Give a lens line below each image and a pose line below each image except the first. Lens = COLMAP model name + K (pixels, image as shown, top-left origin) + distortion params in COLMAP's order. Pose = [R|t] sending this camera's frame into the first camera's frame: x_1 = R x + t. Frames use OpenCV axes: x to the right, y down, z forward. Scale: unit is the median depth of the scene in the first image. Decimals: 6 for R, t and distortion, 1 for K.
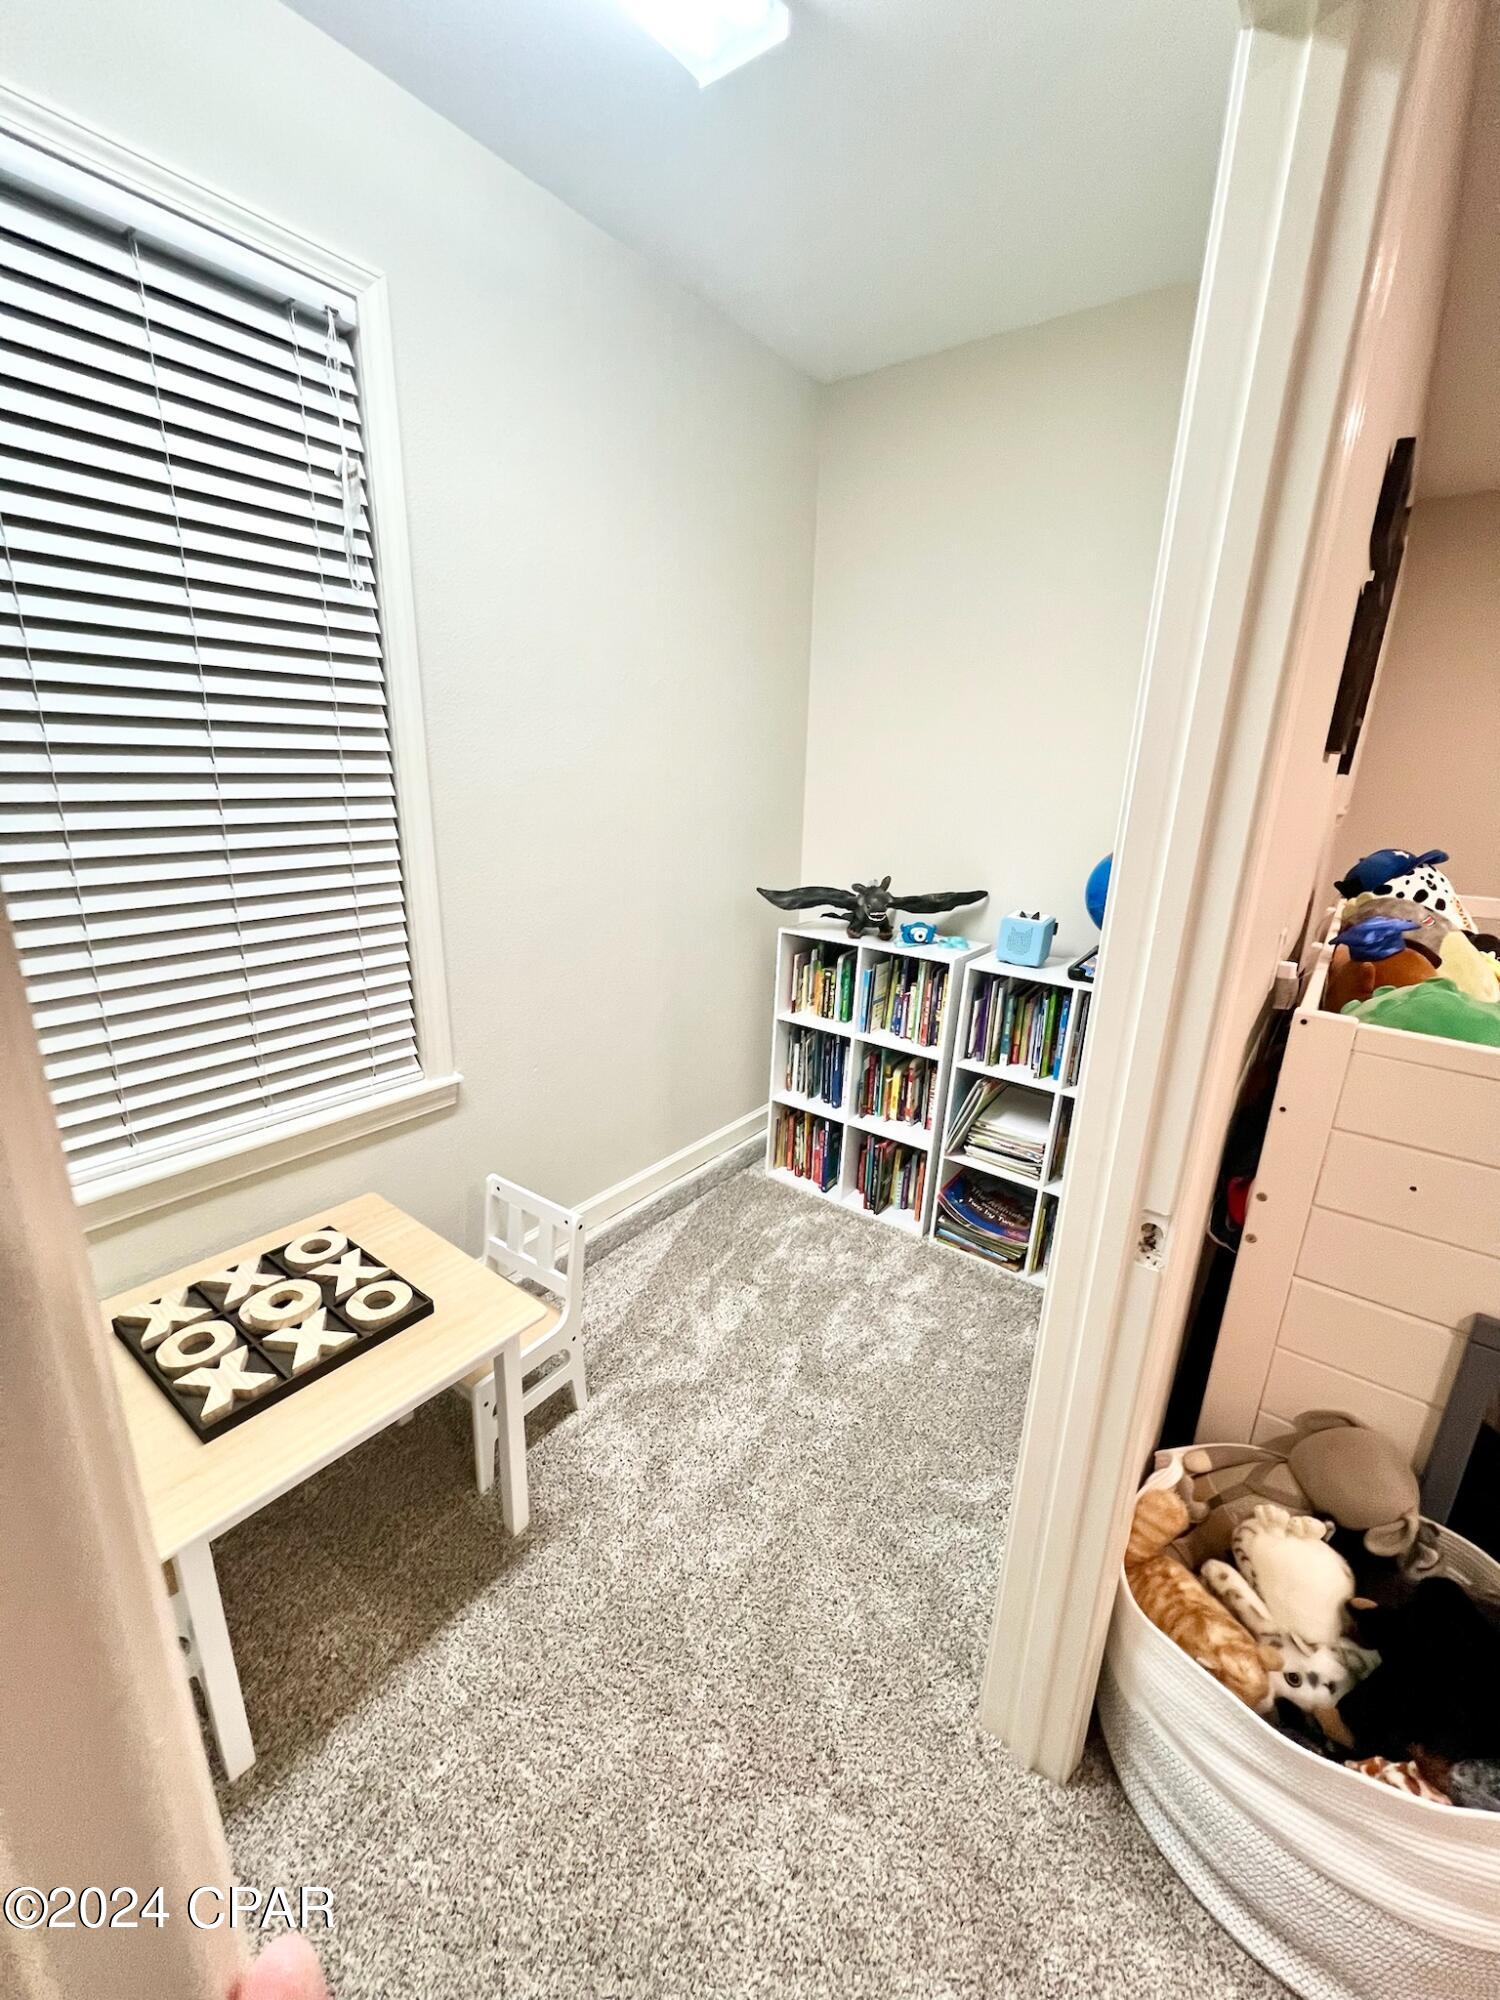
lens RADIAL K [[805.3, 0, 751.2], [0, 805.3, 1003.6], [0, 0, 1]] dist [0.004650, -0.000273]
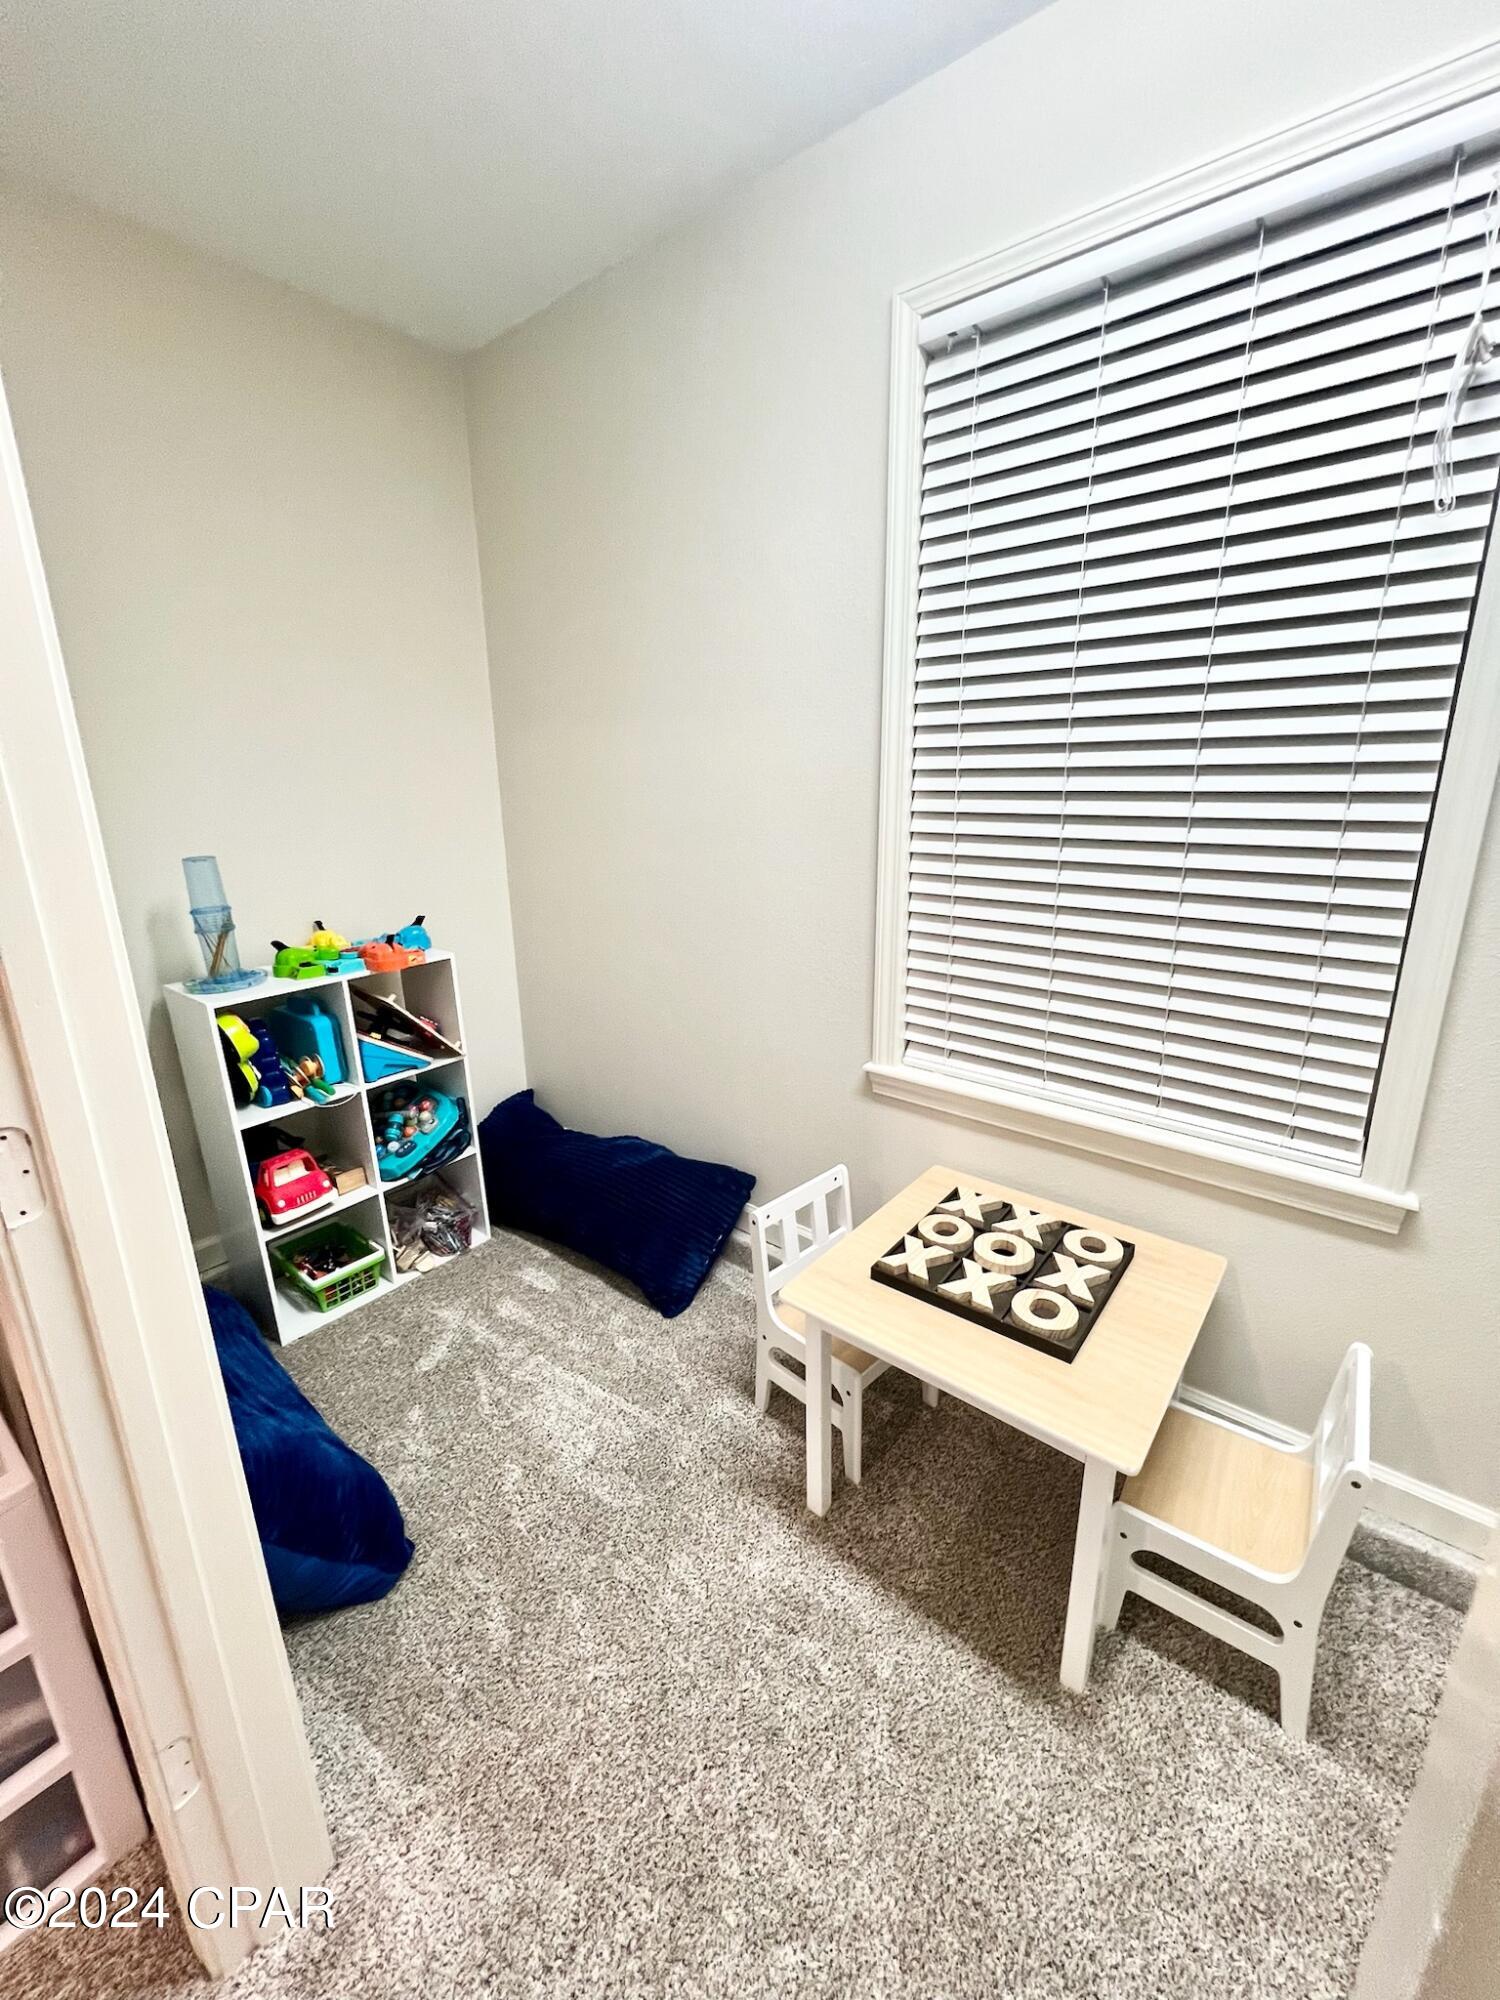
lens RADIAL K [[805.3, 0, 754.6], [0, 805.3, 986.4], [0, 0, 1]] dist [0.004650, -0.000273]
pose [[-0.041703, 0.237507, -0.970490, 0.397408], [-0.273435, 0.931539, 0.239725, -0.128519], [0.960986, 0.275363, 0.026095, 0.541247]]
